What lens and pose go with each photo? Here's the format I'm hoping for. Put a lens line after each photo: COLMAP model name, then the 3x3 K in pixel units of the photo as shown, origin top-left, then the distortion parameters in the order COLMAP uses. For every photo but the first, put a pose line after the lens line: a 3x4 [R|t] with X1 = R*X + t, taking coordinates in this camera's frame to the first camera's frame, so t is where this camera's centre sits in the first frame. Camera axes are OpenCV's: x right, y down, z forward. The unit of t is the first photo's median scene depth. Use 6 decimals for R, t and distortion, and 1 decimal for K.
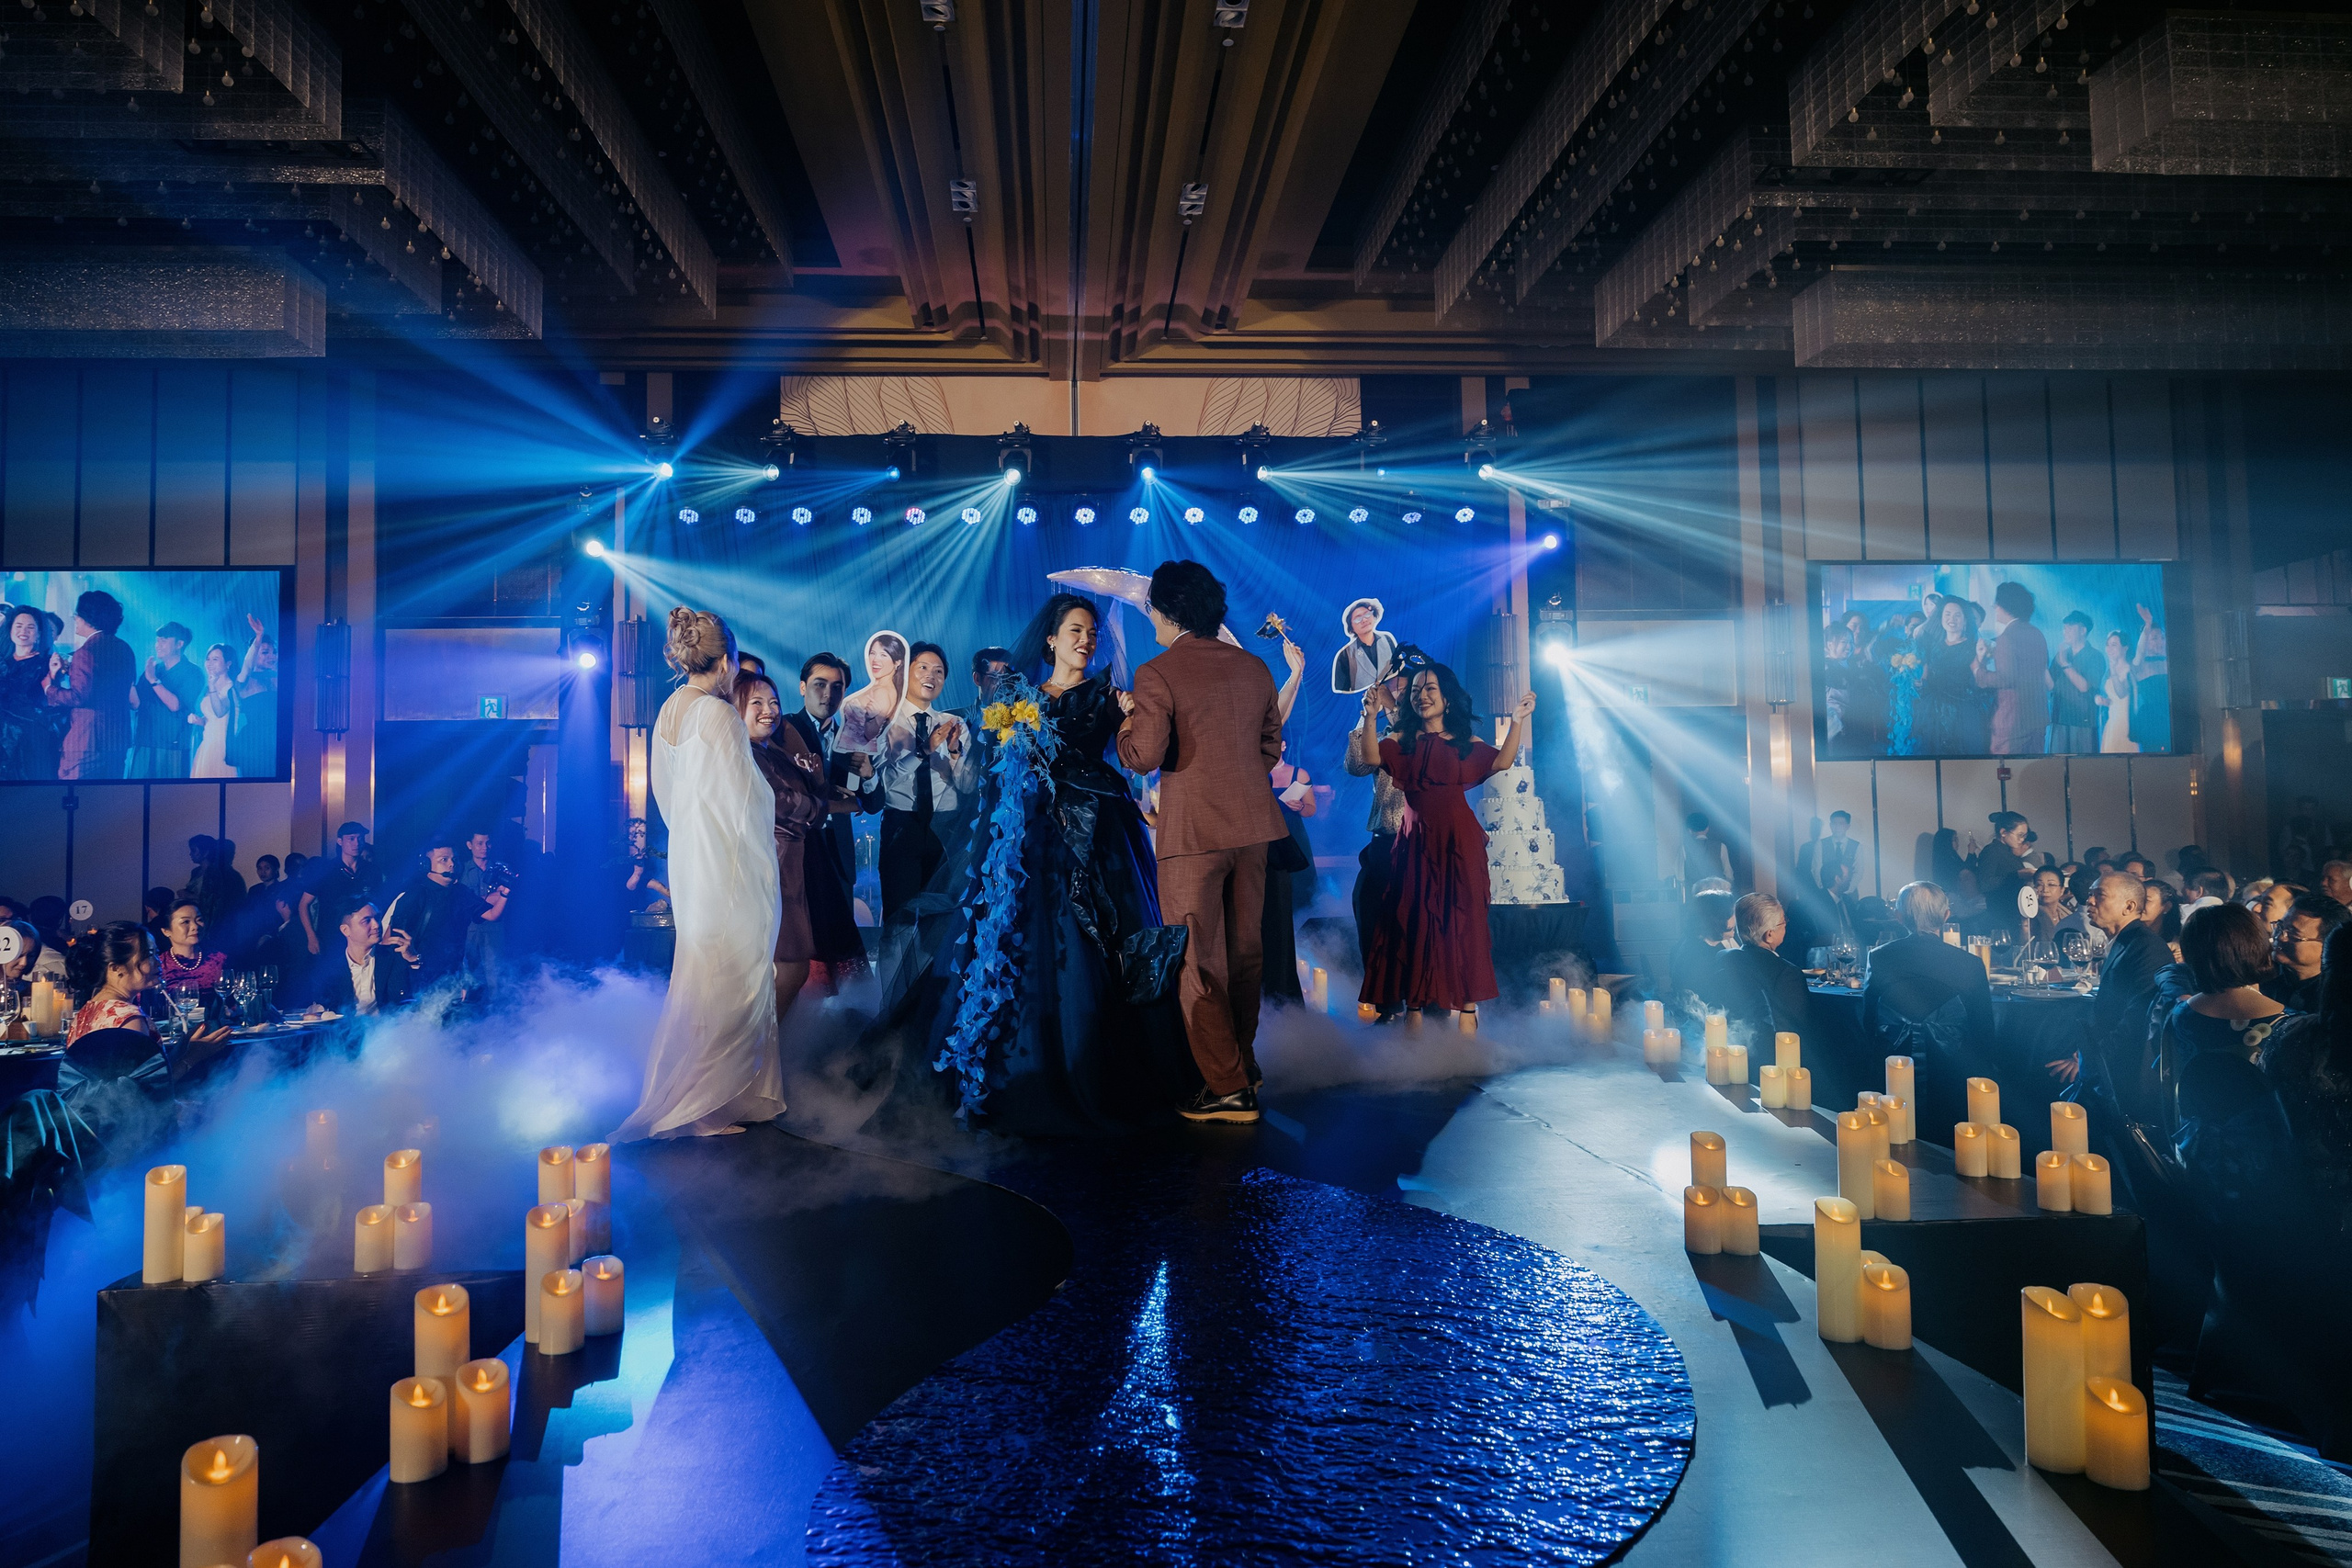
lens RADIAL K [[1567.7, 0, 1185.6], [0, 1567.7, 746.5], [0, 0, 1]] dist [-0.003154, -0.003893]
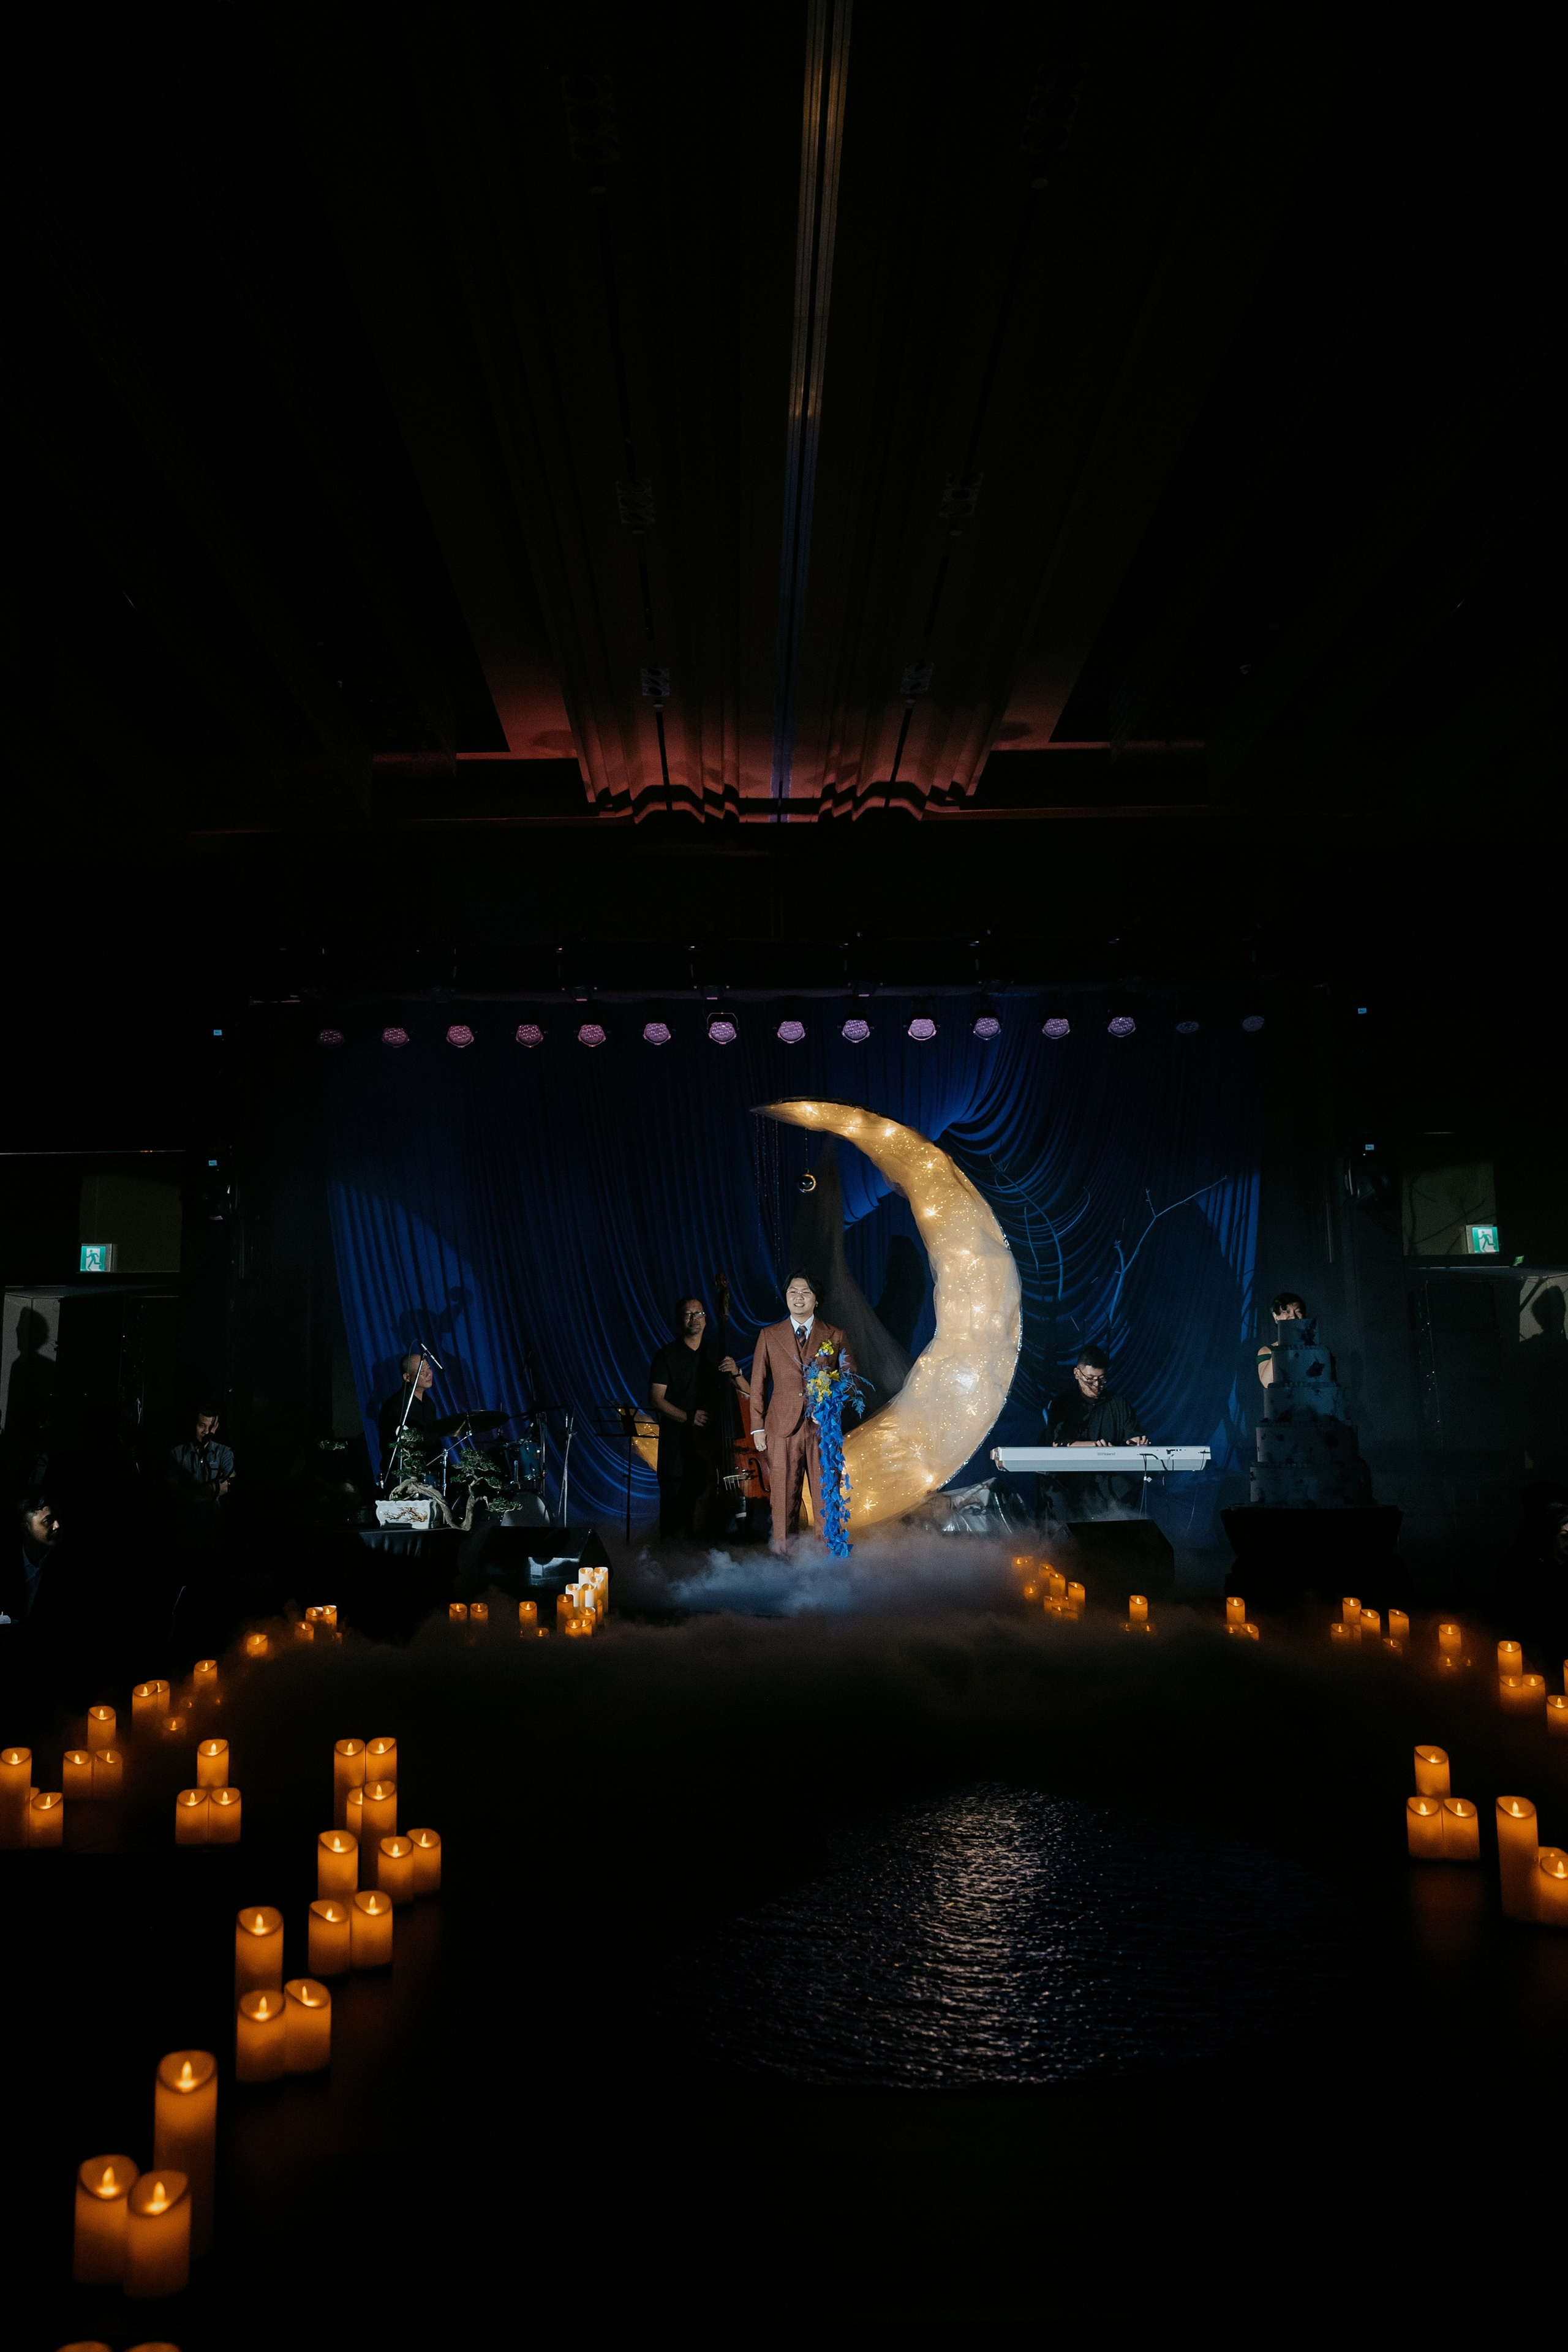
lens RADIAL K [[2094.9, 0, 709.0], [0, 2094.9, 1059.8], [0, 0, 1]] dist [0.004067, -0.022350]
pose [[0.995542, -0.009646, -0.093822, -0.004039], [-0.000118, 0.994629, -0.103505, -0.022189], [0.094317, 0.103055, 0.990194, -0.163322]]
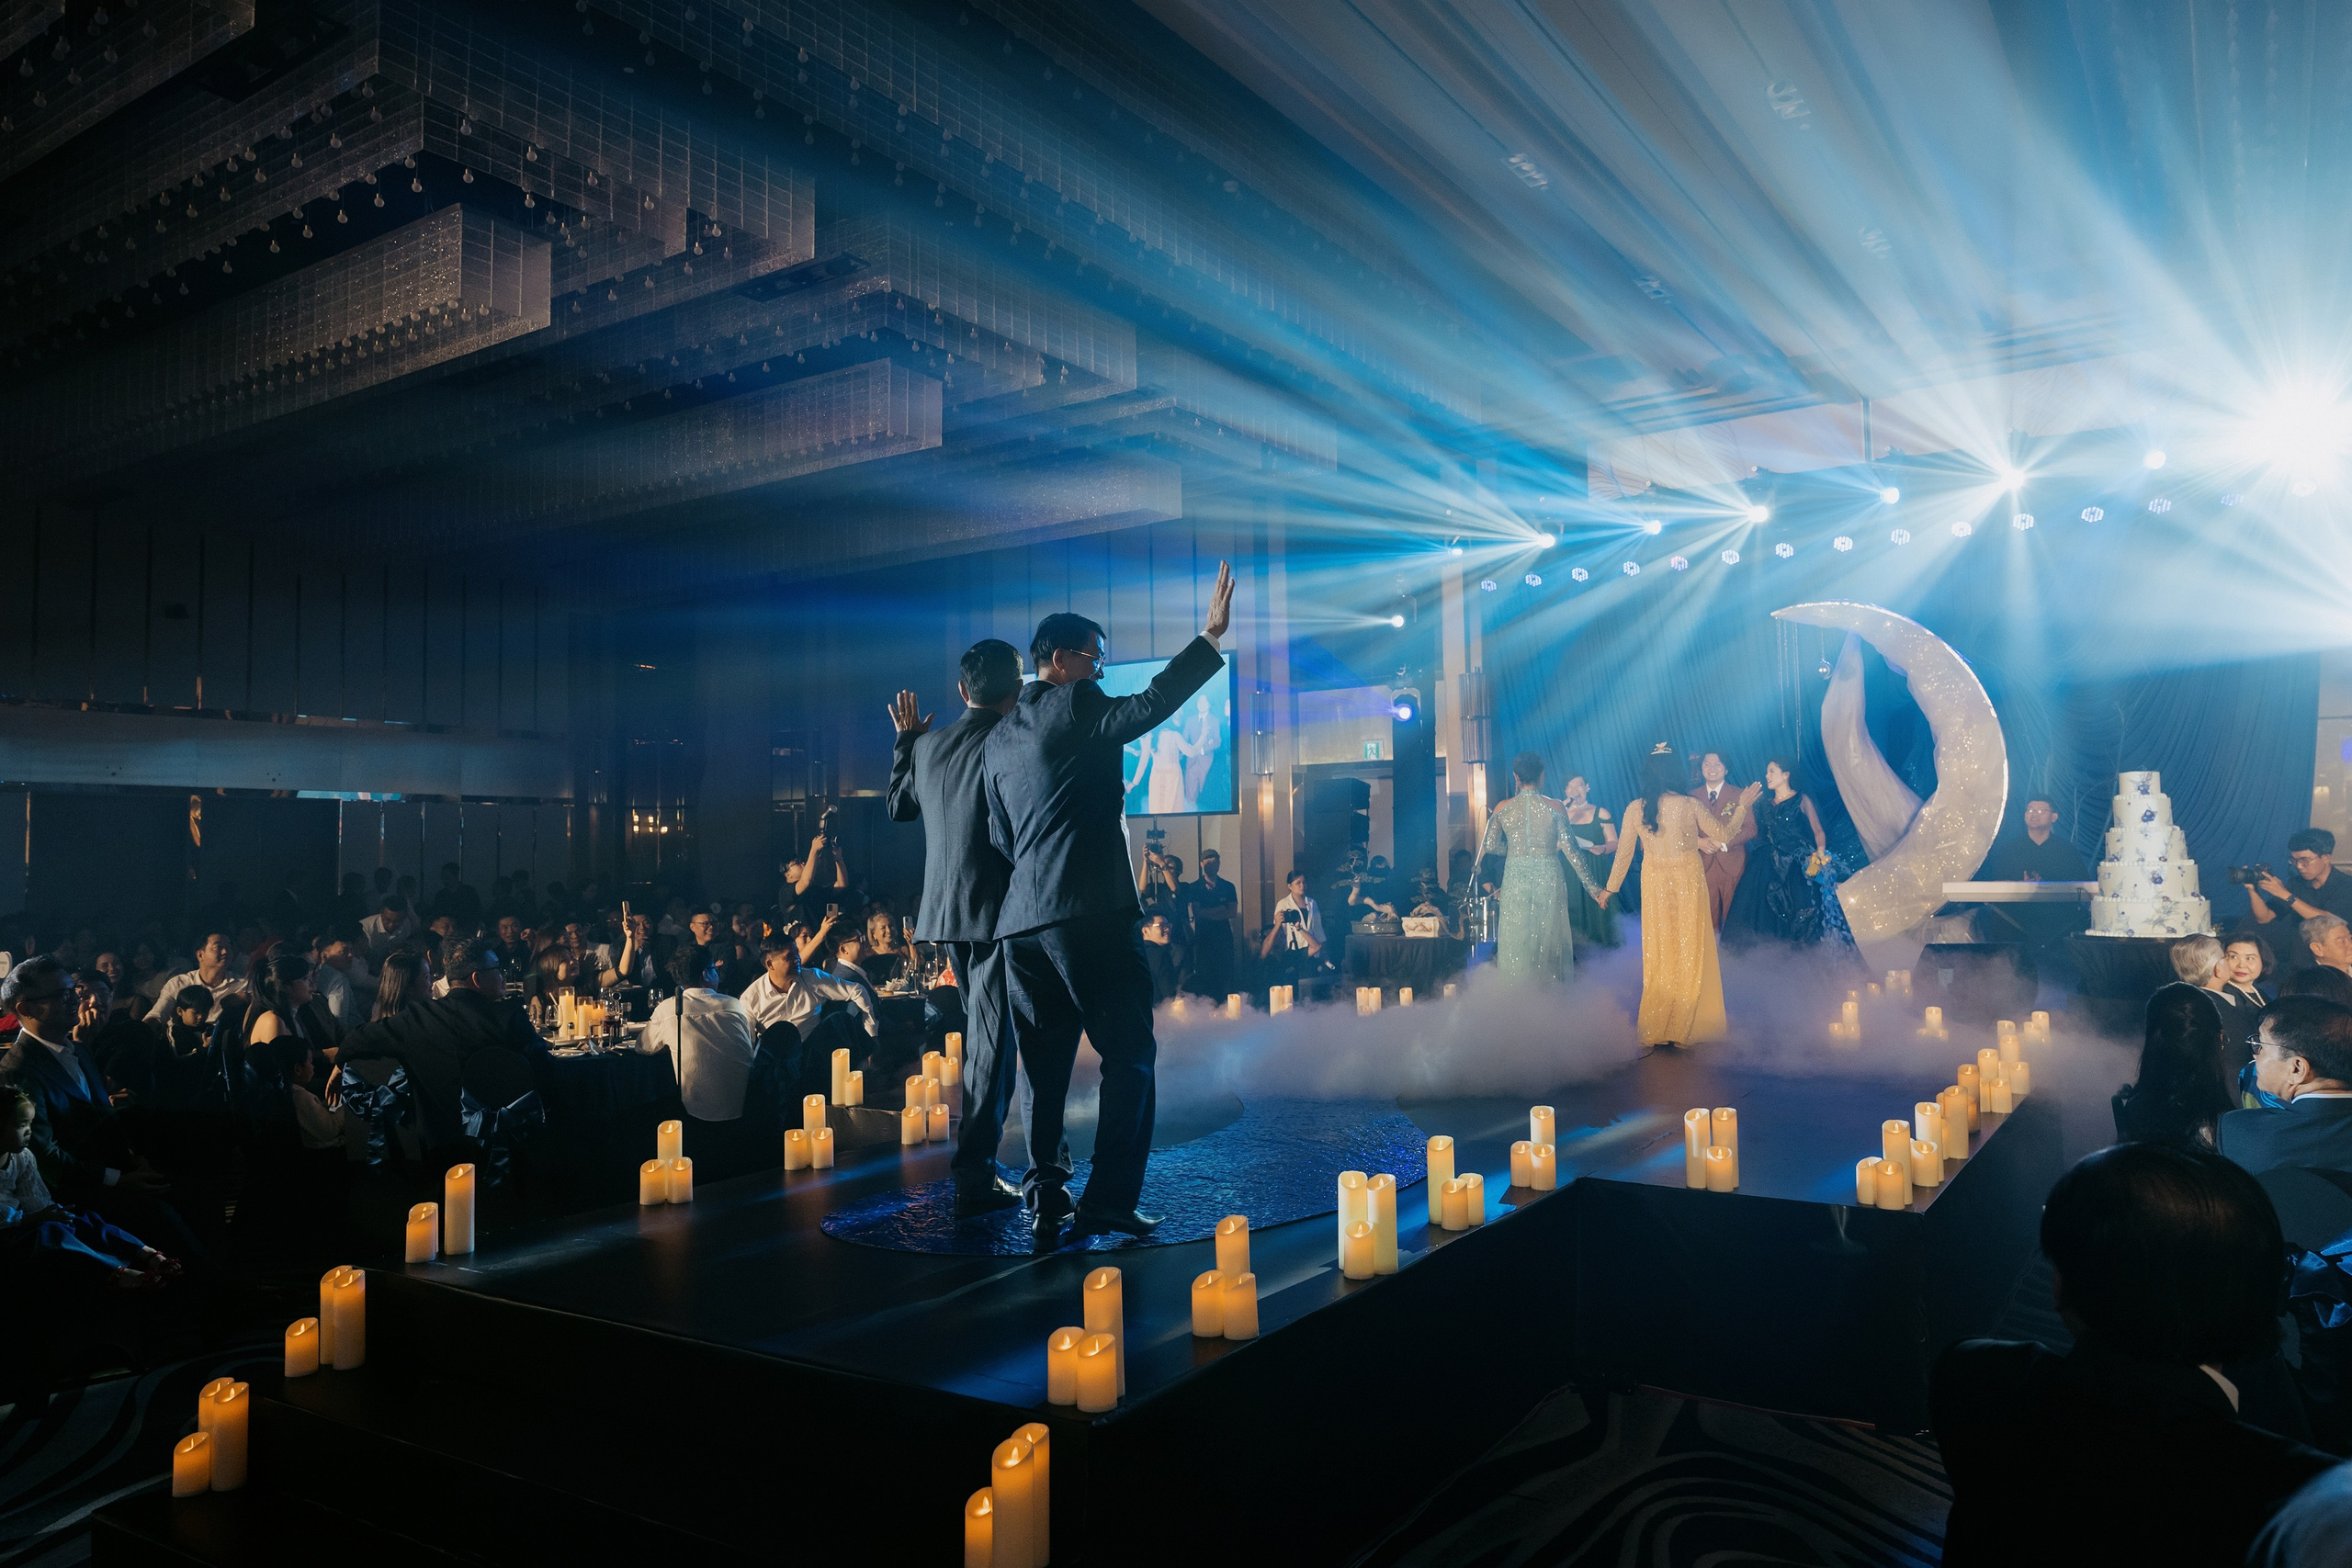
lens RADIAL K [[1610.6, 0, 1171.9], [0, 1610.6, 777.3], [0, 0, 1]] dist [-0.000496, 0.001509]
pose [[0.779470, -0.029427, -0.625748, 0.349985], [0.041943, 0.999106, 0.005261, -0.027069], [0.625034, -0.030346, 0.780008, -0.137998]]
